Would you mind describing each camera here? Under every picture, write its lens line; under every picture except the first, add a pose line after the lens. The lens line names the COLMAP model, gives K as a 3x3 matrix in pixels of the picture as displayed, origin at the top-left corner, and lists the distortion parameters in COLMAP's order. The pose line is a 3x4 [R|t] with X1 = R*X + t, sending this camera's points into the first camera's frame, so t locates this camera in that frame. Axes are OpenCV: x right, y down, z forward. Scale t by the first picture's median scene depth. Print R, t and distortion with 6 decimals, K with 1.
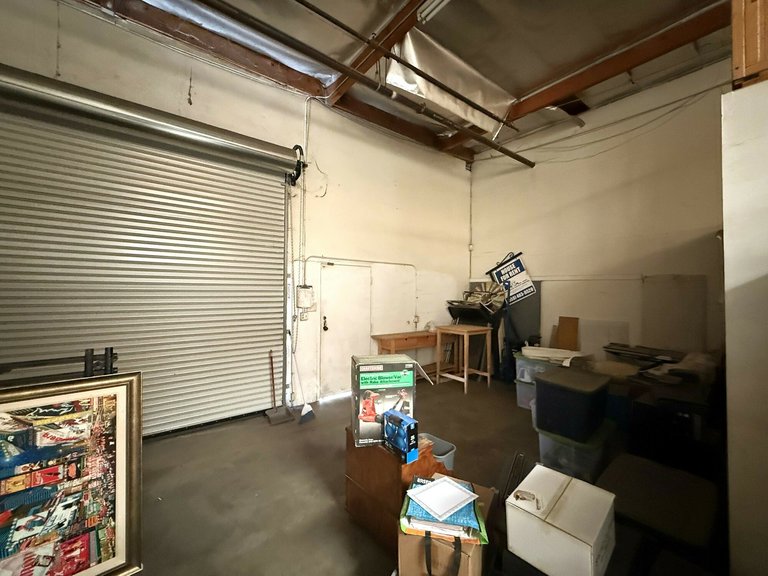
lens RADIAL K [[307.1, 0, 380.4], [0, 307.1, 291.5], [0, 0, 1]] dist [0.002153, -0.001087]
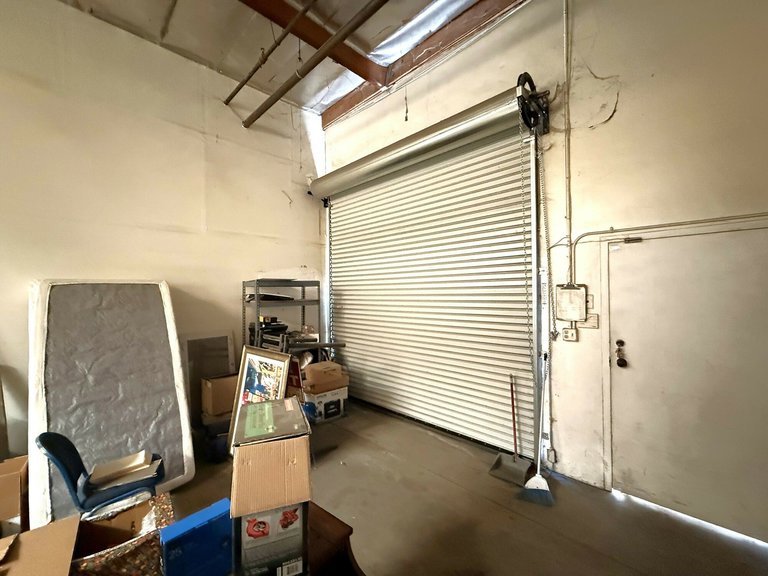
lens RADIAL K [[307.1, 0, 387.1], [0, 307.1, 292.6], [0, 0, 1]] dist [0.002153, -0.001087]
pose [[0.154872, -0.010513, -0.987879, 0.313078], [0.016162, 0.999837, -0.008107, -0.004287], [0.987802, -0.014710, 0.155016, 0.561719]]
